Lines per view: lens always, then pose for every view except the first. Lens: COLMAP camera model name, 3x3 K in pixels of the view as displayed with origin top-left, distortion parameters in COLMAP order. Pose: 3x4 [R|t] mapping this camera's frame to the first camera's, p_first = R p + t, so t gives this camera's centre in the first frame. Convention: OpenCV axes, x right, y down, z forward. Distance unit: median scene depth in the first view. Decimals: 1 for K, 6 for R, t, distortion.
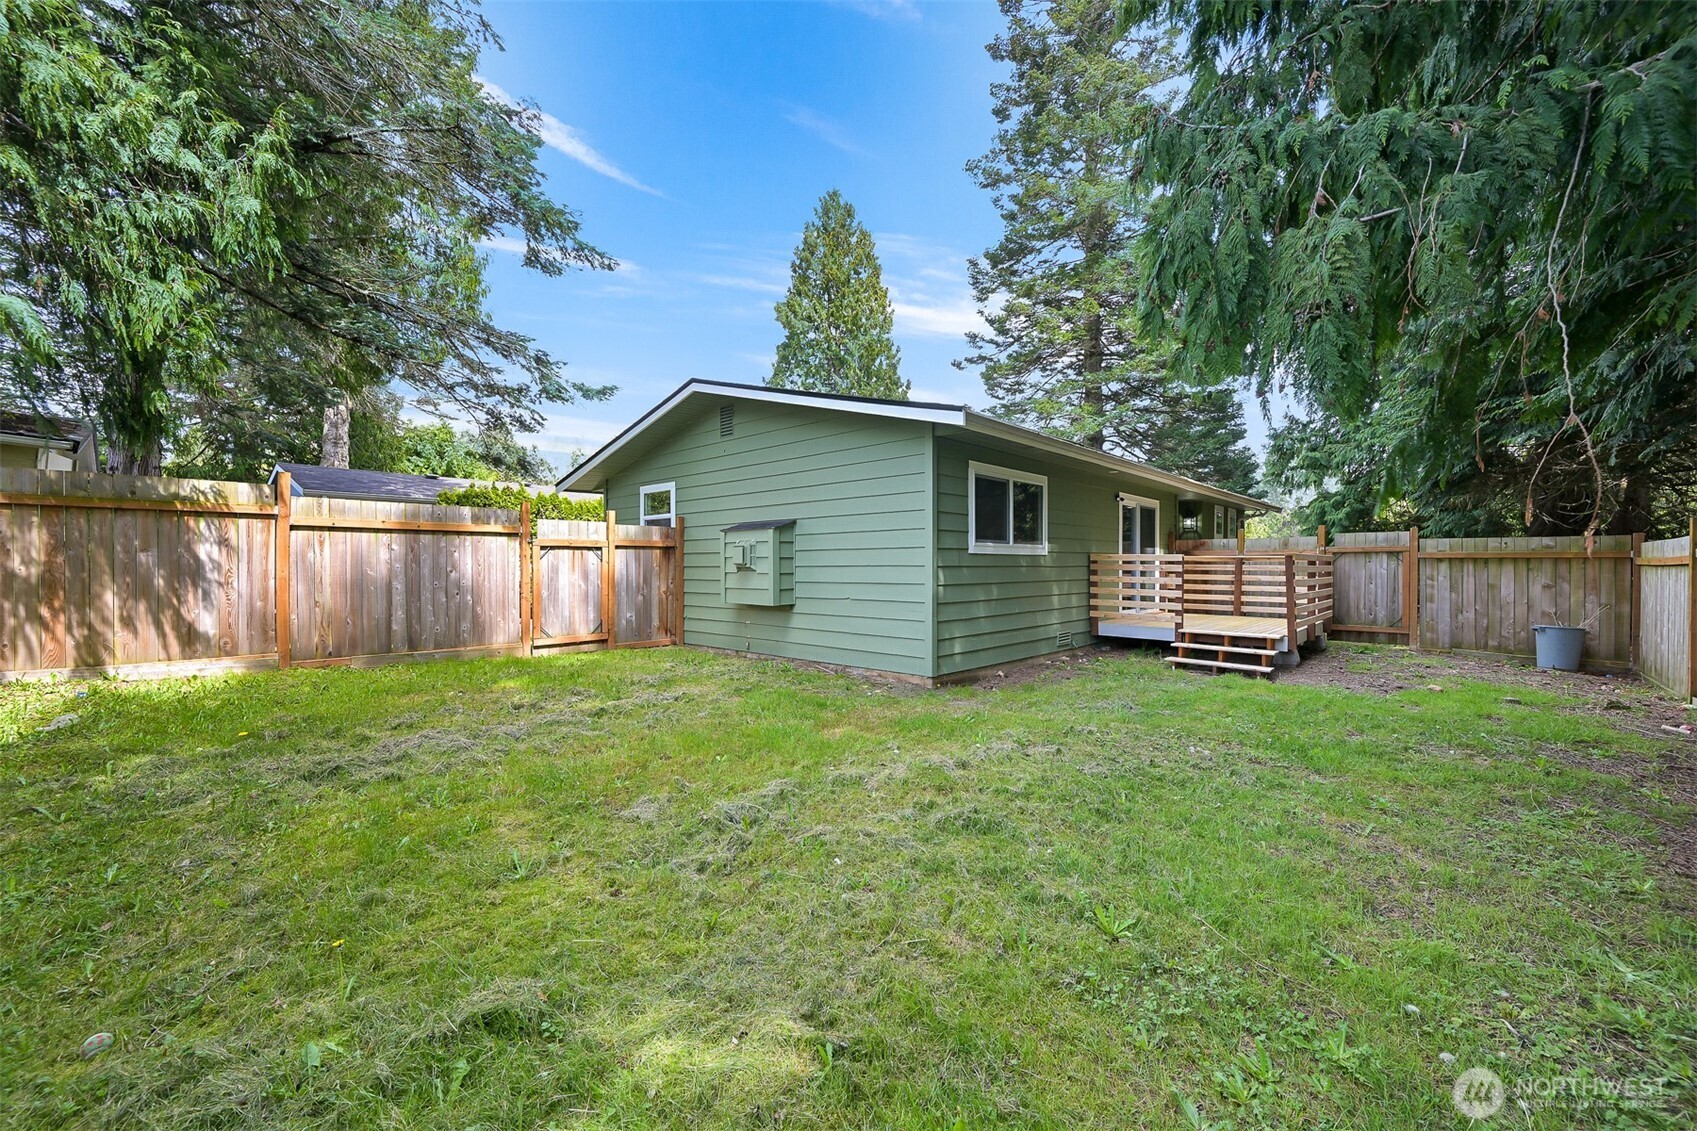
lens RADIAL K [[671.7, 0, 856.0], [0, 671.7, 563.3], [0, 0, 1]] dist [0.001101, -0.000522]
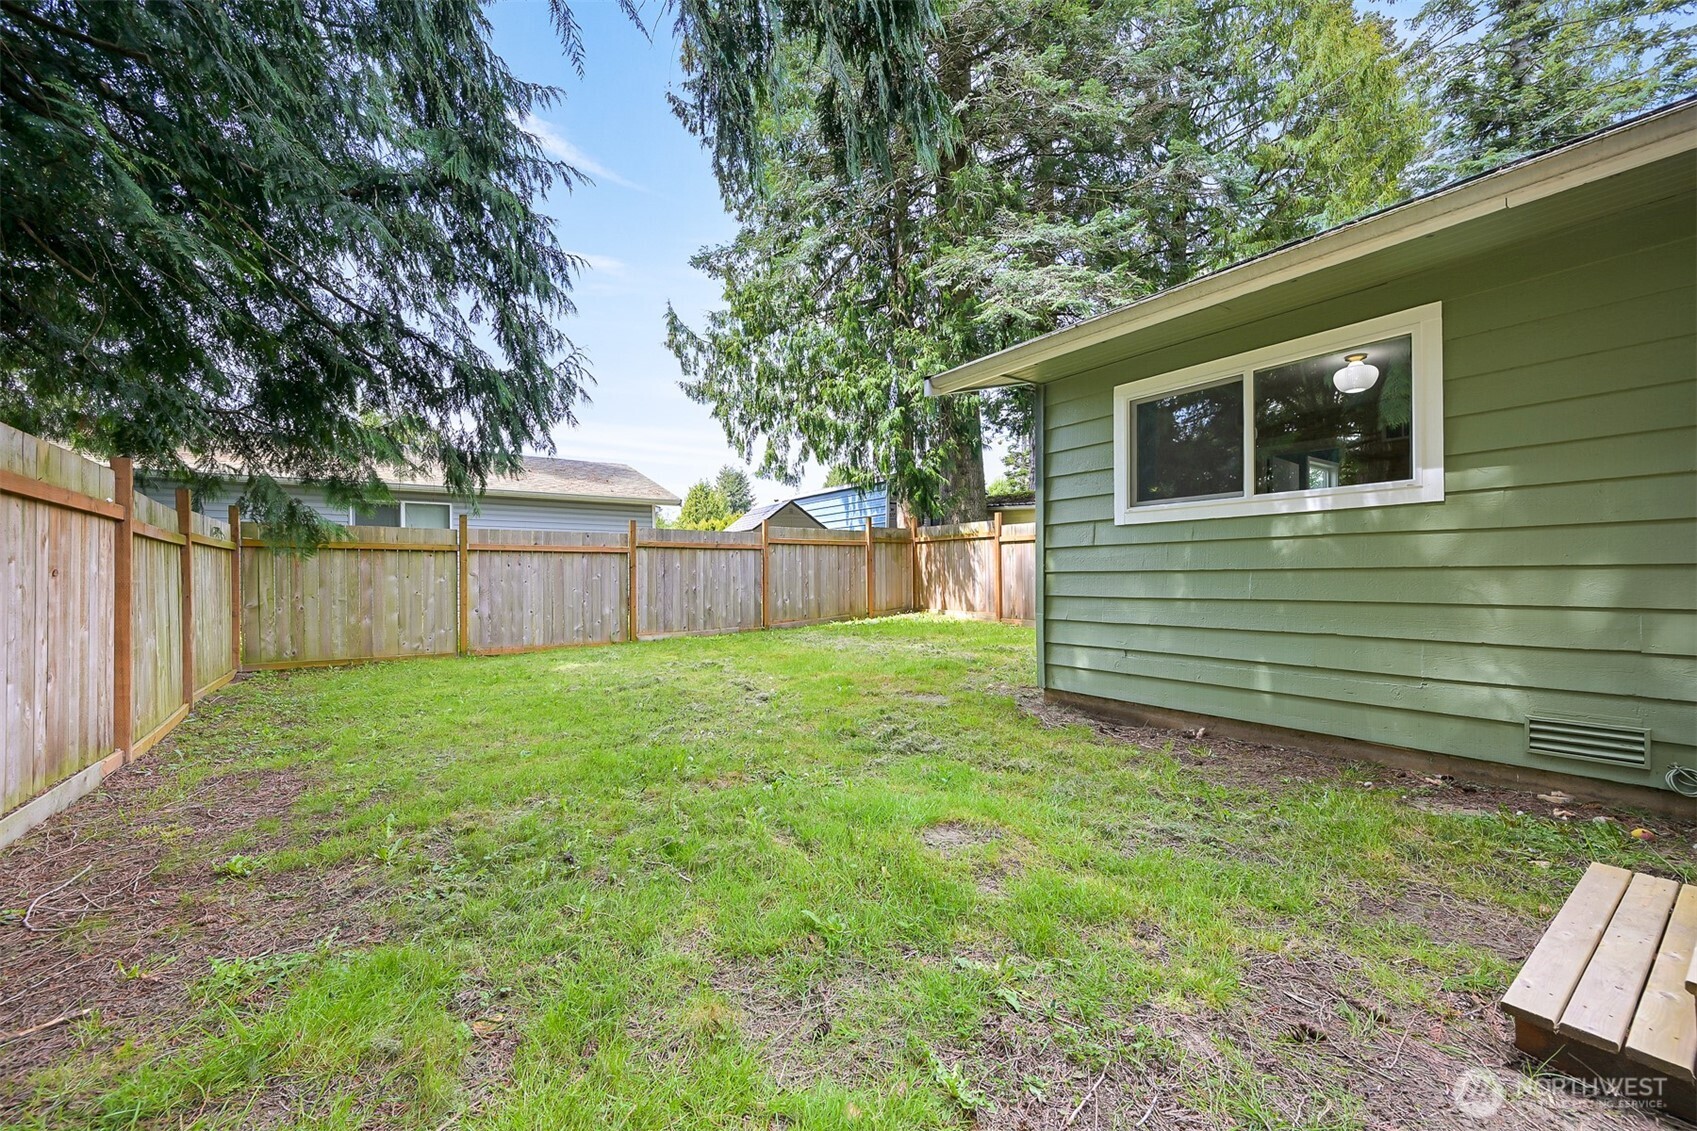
lens RADIAL K [[671.7, 0, 859.4], [0, 671.7, 576.3], [0, 0, 1]] dist [0.001101, -0.000522]
pose [[-0.201848, -0.004388, -0.979407, 0.851494], [0.000417, 0.999989, -0.004566, 0.037394], [0.979417, -0.001330, -0.201844, 0.862393]]
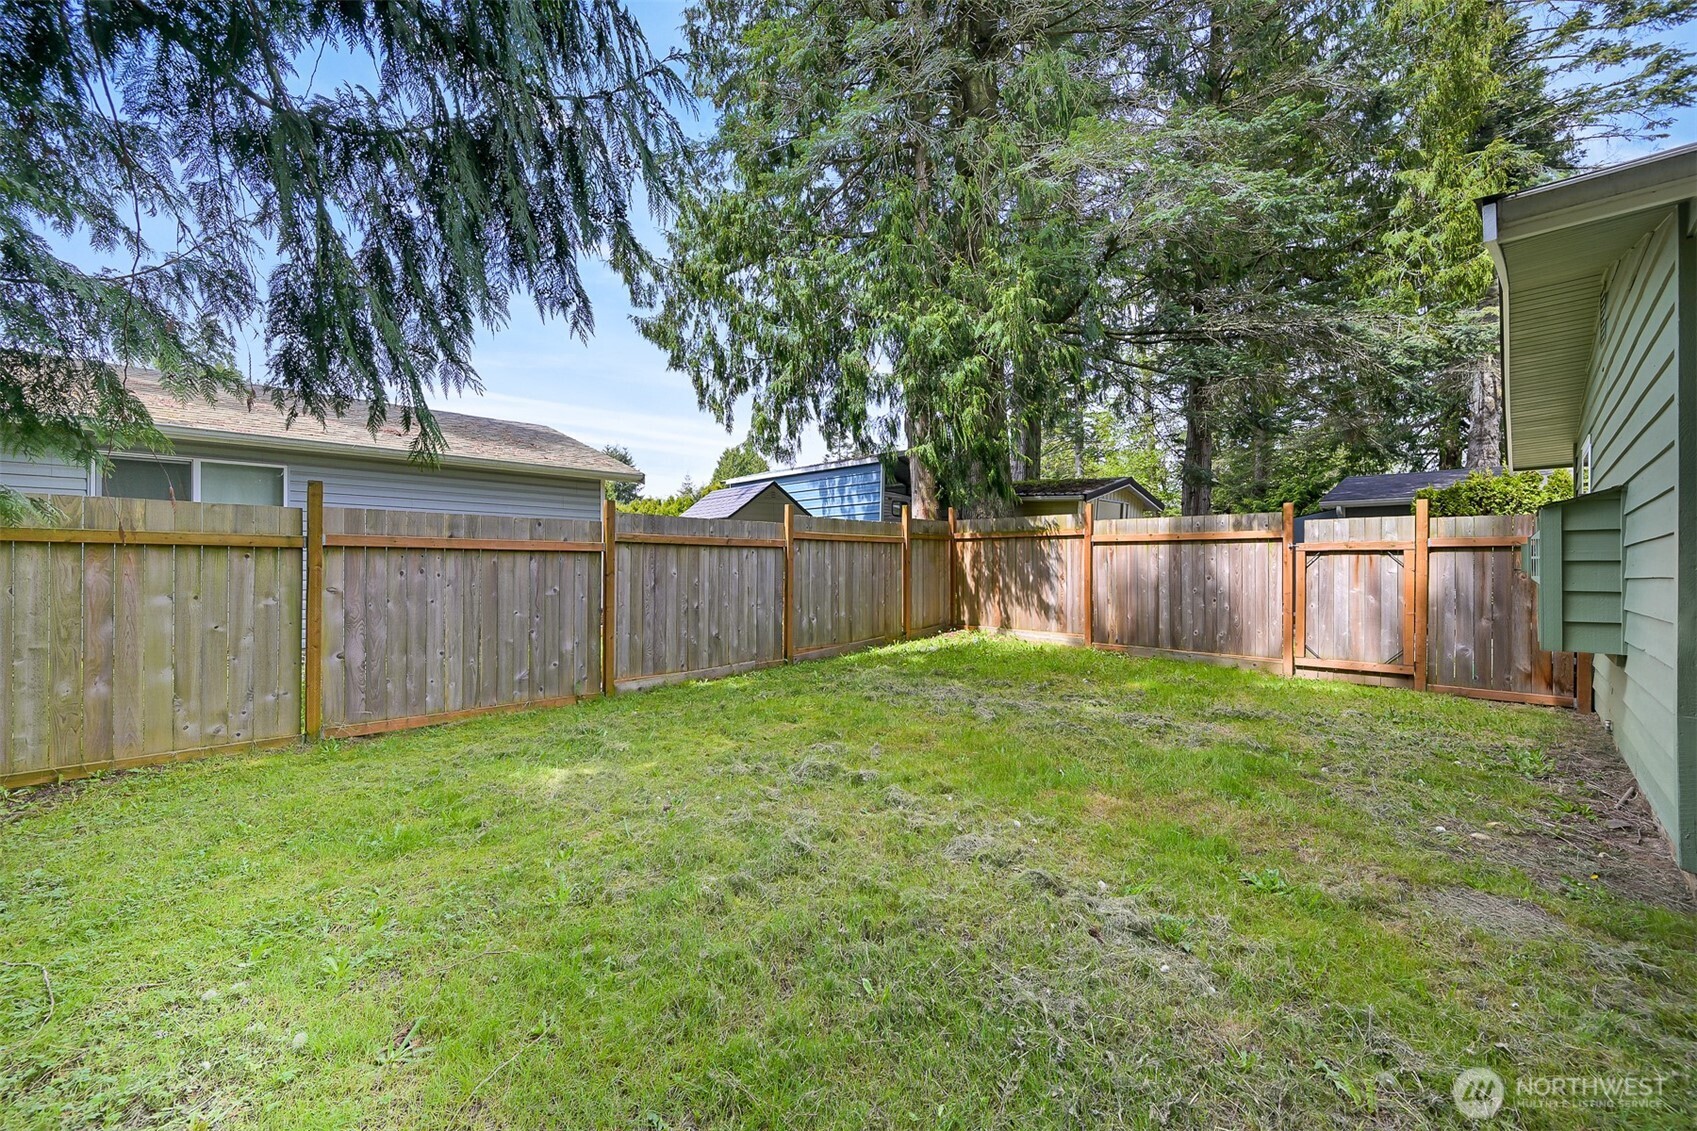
lens RADIAL K [[671.7, 0, 850.0], [0, 671.7, 564.7], [0, 0, 1]] dist [0.001101, -0.000522]
pose [[-0.040607, -0.007622, -0.999146, 0.469095], [-0.009577, 0.999928, -0.007239, 0.003625], [0.999129, 0.009275, -0.040677, 0.491703]]
